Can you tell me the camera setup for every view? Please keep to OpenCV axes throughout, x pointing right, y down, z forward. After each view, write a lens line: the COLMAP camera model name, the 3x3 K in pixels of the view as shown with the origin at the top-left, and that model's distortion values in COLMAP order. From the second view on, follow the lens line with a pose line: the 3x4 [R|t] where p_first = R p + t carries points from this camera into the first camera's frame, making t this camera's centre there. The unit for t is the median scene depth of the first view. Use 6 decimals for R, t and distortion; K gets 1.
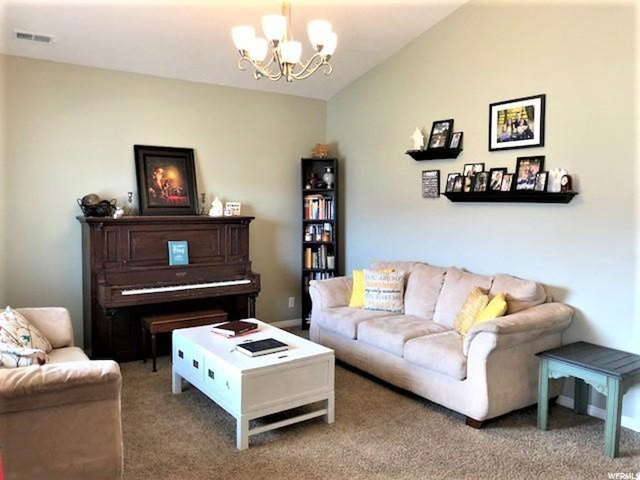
lens RADIAL K [[522.8, 0, 316.4], [0, 522.8, 239.9], [0, 0, 1]] dist [0.108752, -0.182775]
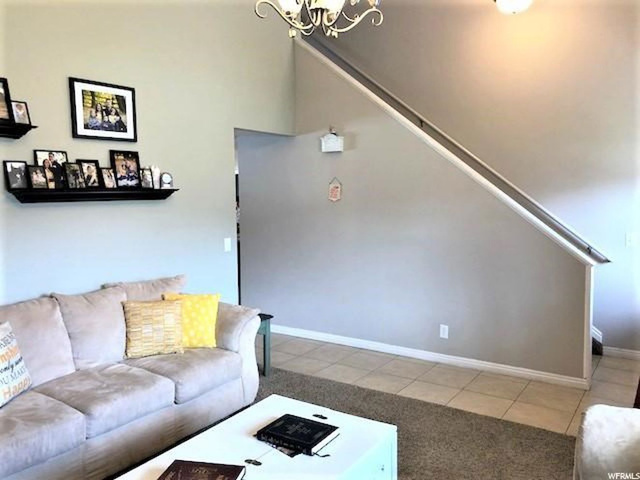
lens RADIAL K [[522.8, 0, 316.4], [0, 522.8, 239.9], [0, 0, 1]] dist [0.108752, -0.182775]
pose [[-0.352680, -0.080989, 0.932233, -0.587282], [0.098285, 0.987531, 0.122976, -0.082352], [-0.930568, 0.134995, -0.340322, 1.006221]]
